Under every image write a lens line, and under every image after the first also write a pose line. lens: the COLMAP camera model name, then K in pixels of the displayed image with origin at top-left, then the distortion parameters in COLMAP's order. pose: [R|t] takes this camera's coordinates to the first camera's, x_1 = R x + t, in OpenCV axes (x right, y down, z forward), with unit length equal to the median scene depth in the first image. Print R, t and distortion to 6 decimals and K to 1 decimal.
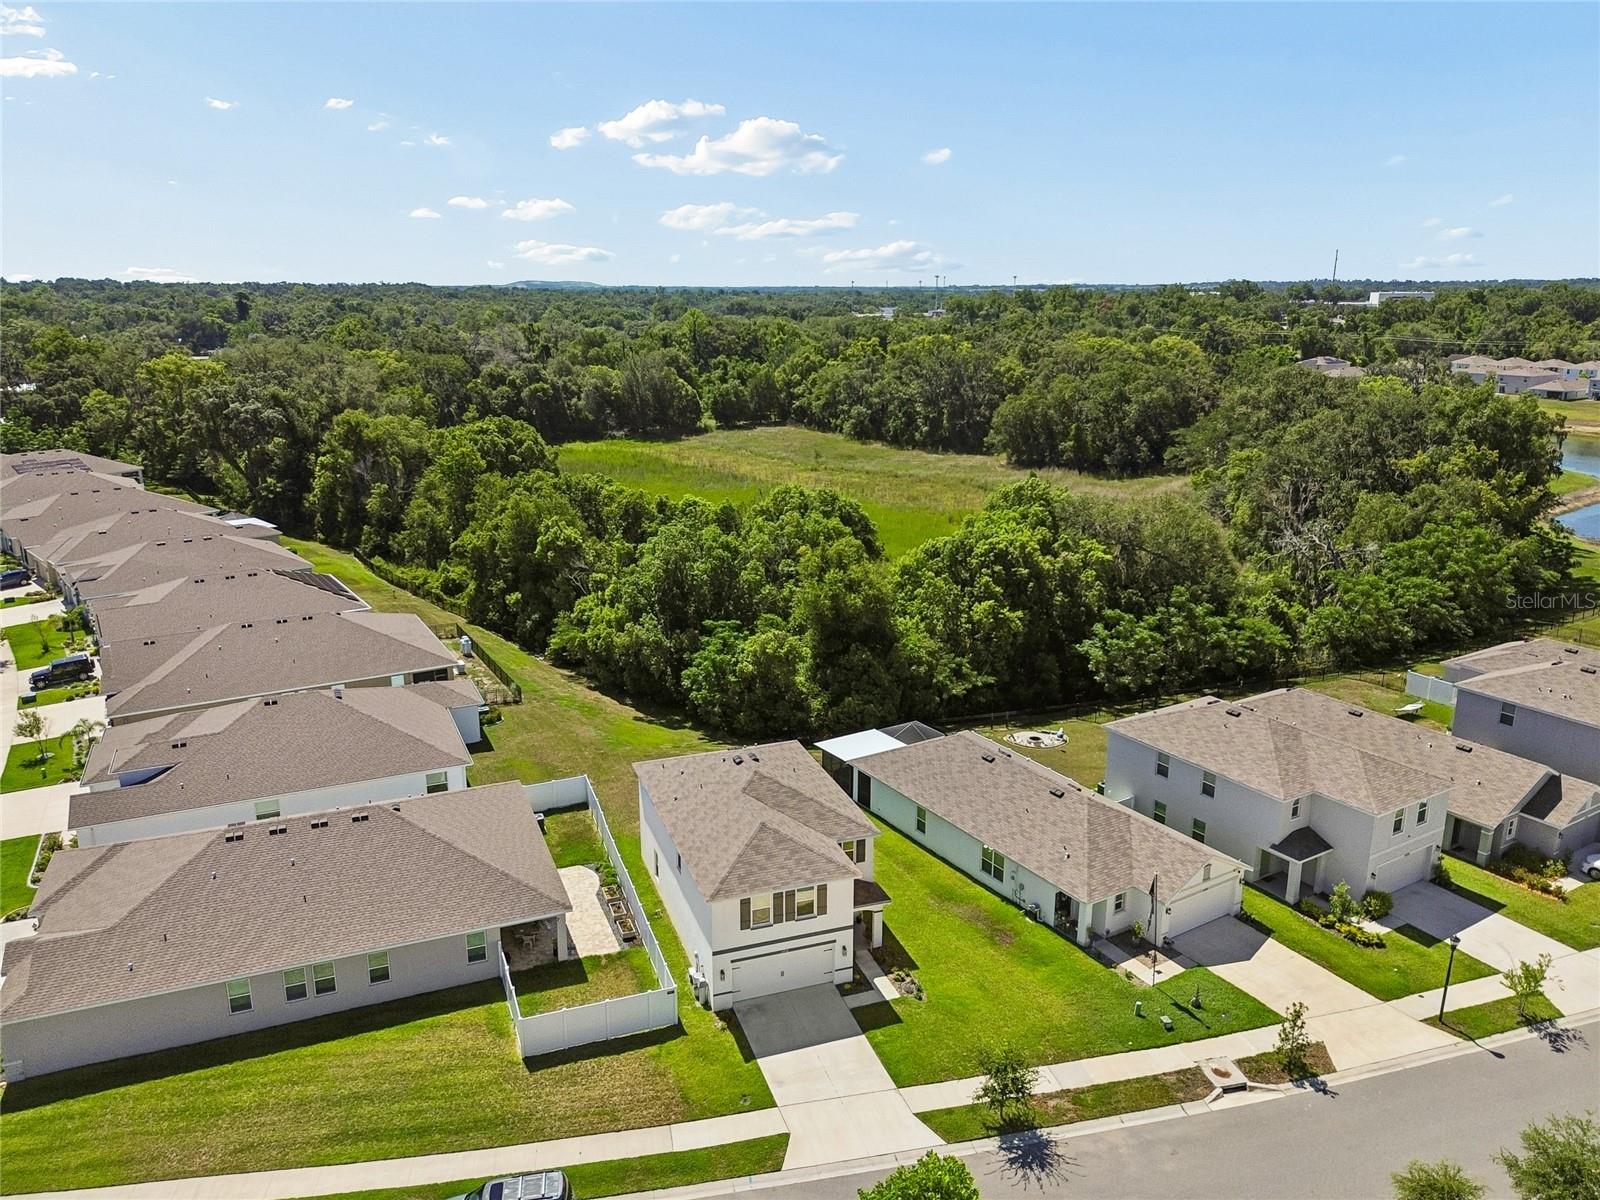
lens RADIAL K [[1148.7, 0, 794.2], [0, 1148.7, 599.7], [0, 0, 1]] dist [0.068059, -0.069717]
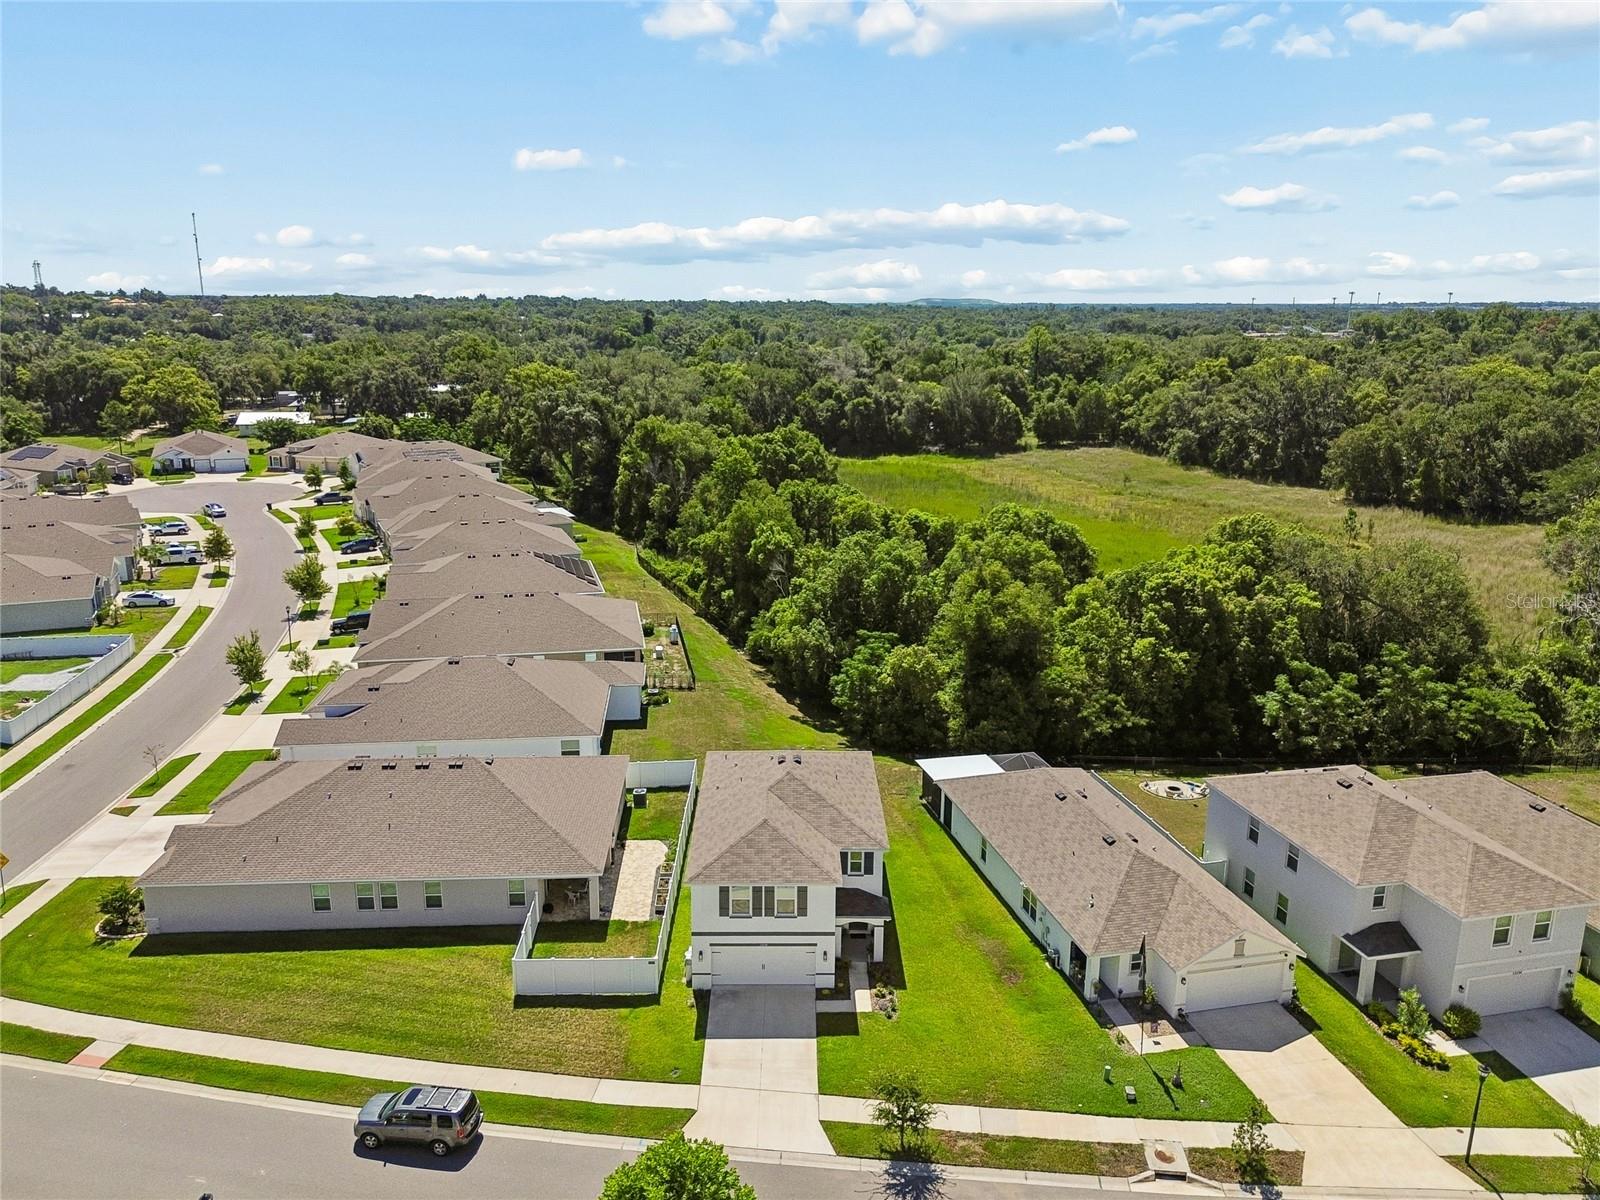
lens RADIAL K [[1148.7, 0, 794.2], [0, 1148.7, 599.7], [0, 0, 1]] dist [0.068059, -0.069717]
pose [[0.945813, 0.086944, -0.312854, 0.244362], [-0.091215, 0.995831, 0.000989, -0.005770], [0.311635, 0.027602, 0.949801, 0.012792]]
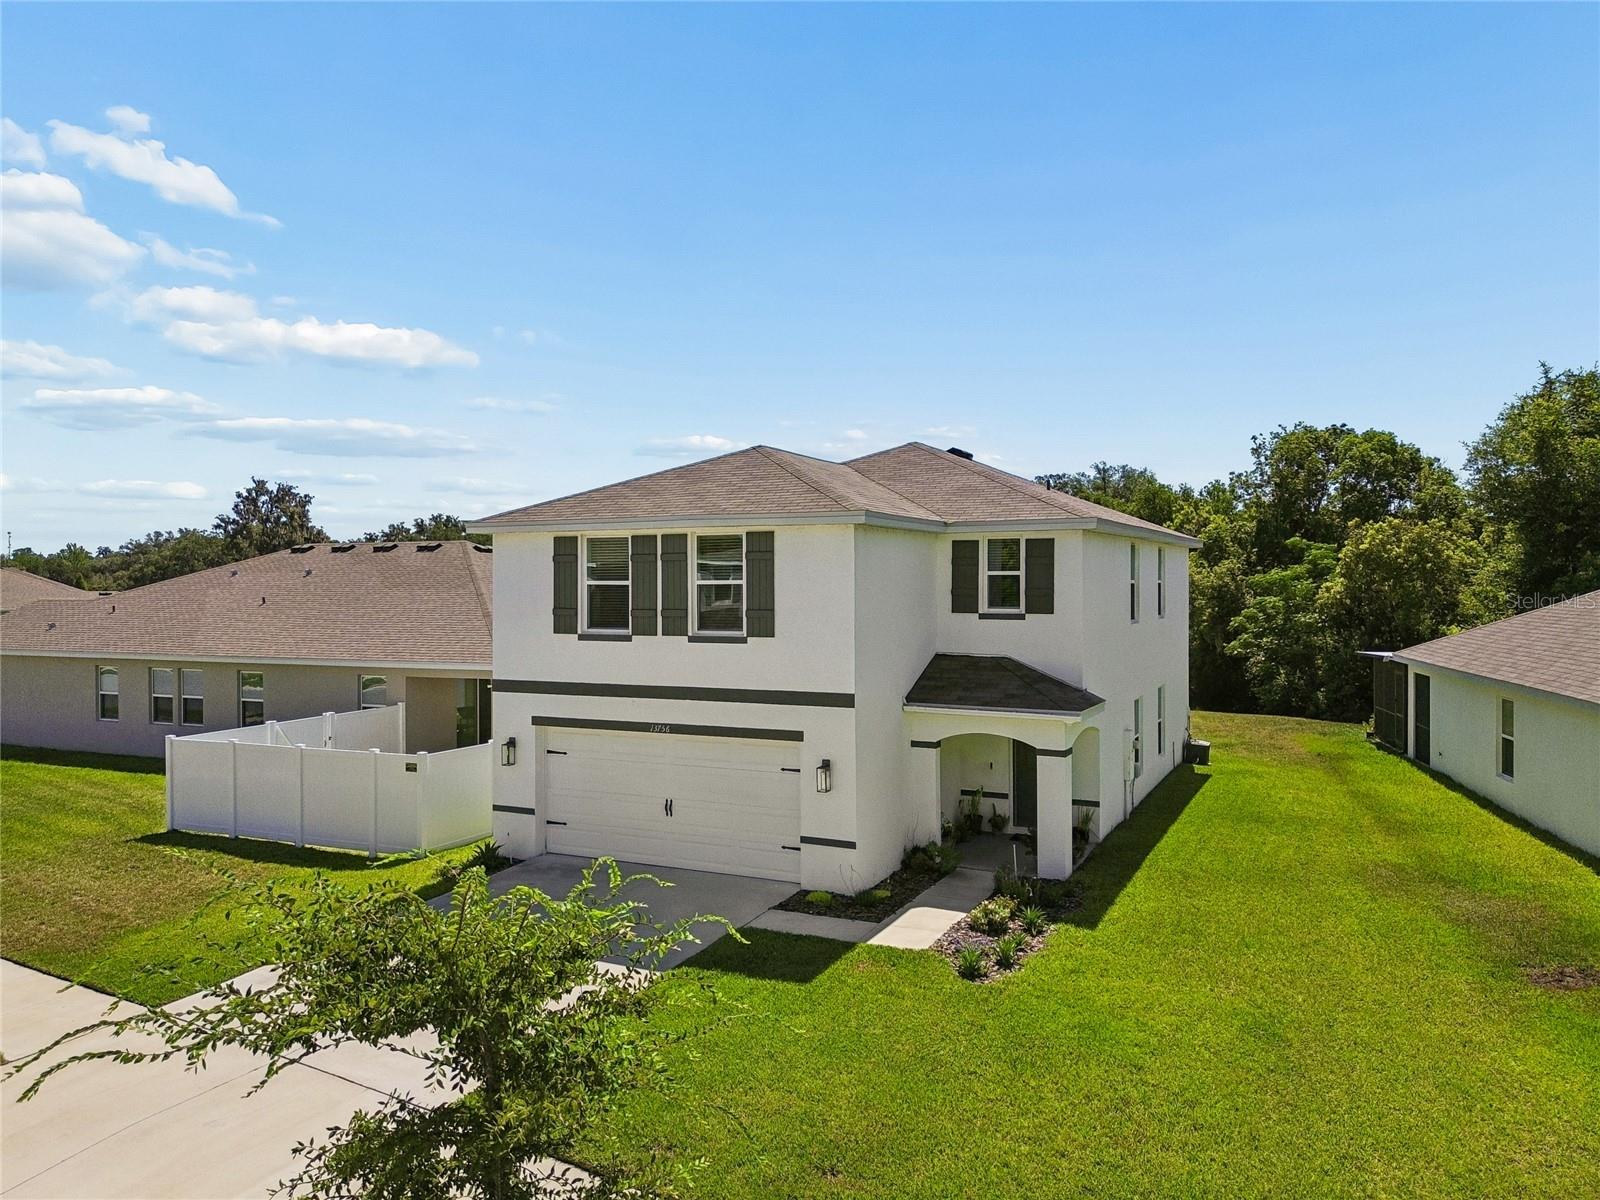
lens RADIAL K [[1126.9, 0, 800.1], [0, 1126.9, 610.0], [0, 0, 1]] dist [0.067857, -0.055089]
pose [[0.696867, 0.013991, -0.717064, 0.205421], [-0.181911, 0.970563, -0.157850, 0.244898], [0.693747, 0.240442, 0.678898, 0.613217]]
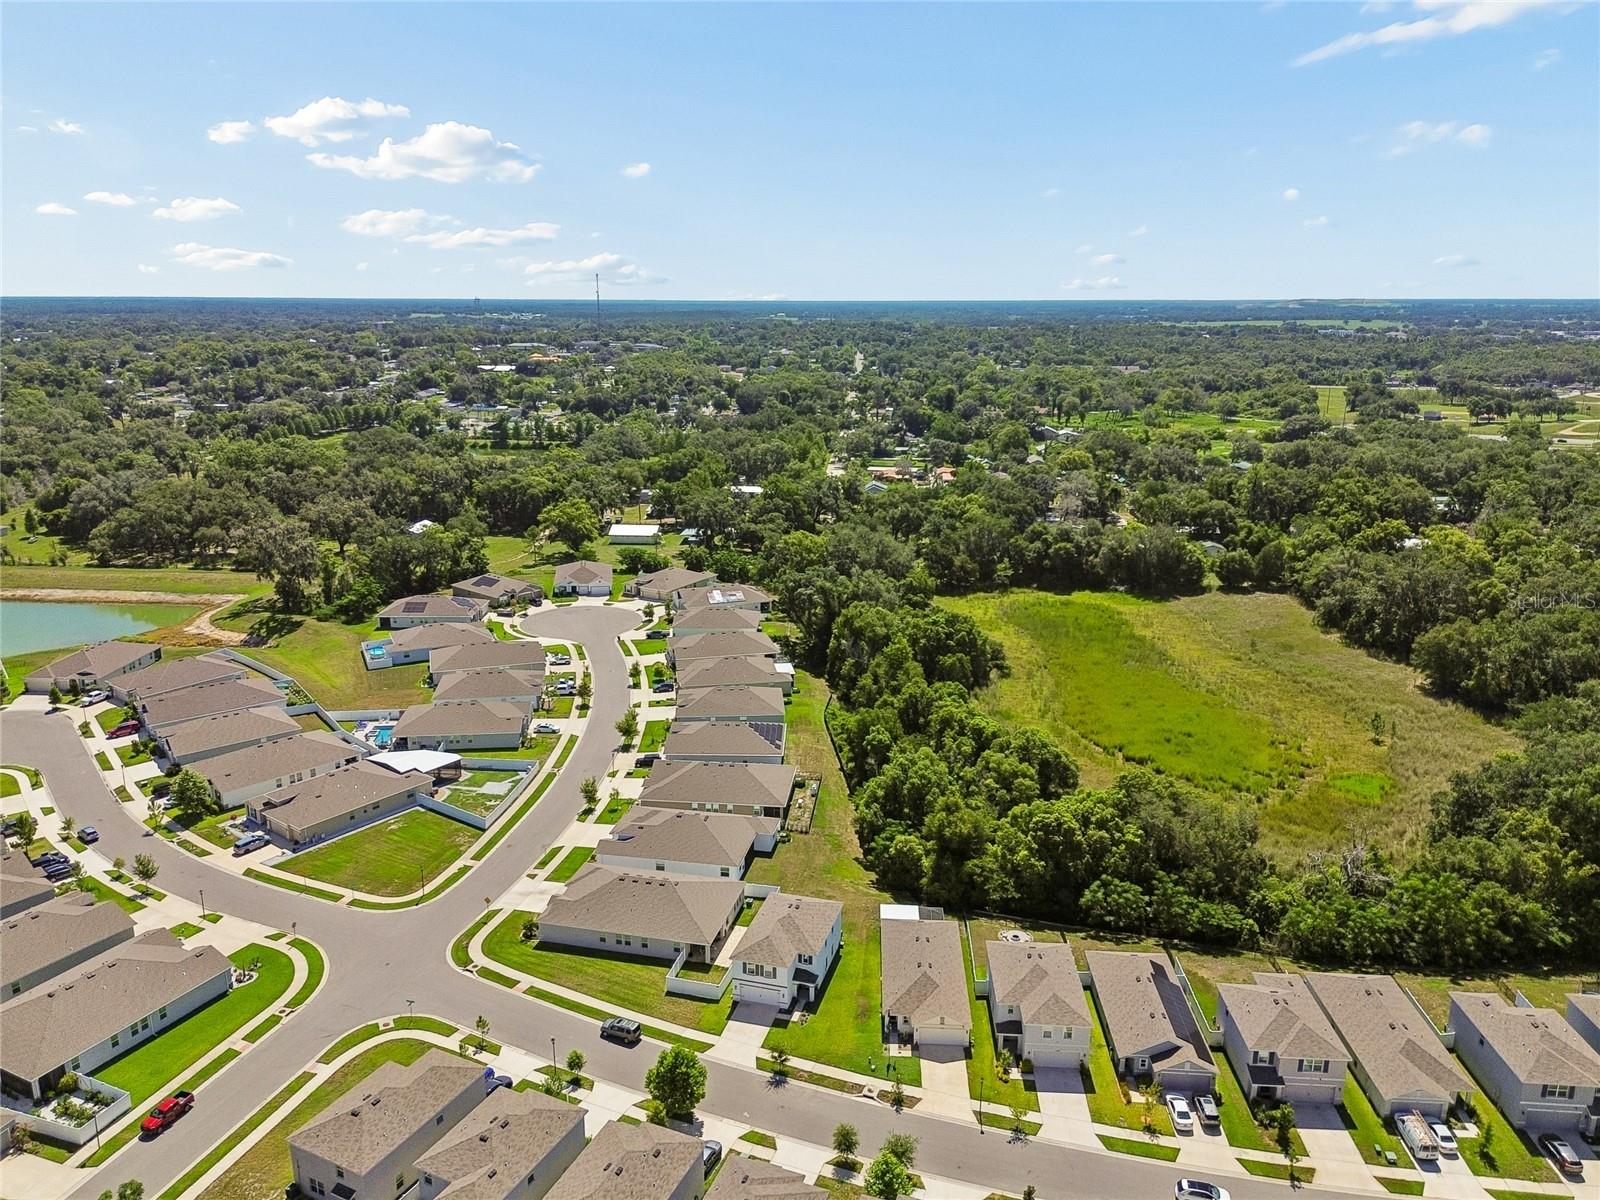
lens RADIAL K [[1131.2, 0, 800.0], [0, 1131.2, 600.0], [0, 0, 1]] dist [0.053060, -0.096588]
pose [[0.813223, 0.148939, -0.562570, 1.054401], [-0.155051, 0.987205, 0.037226, -0.507770], [0.560917, 0.056954, 0.825911, -0.843255]]
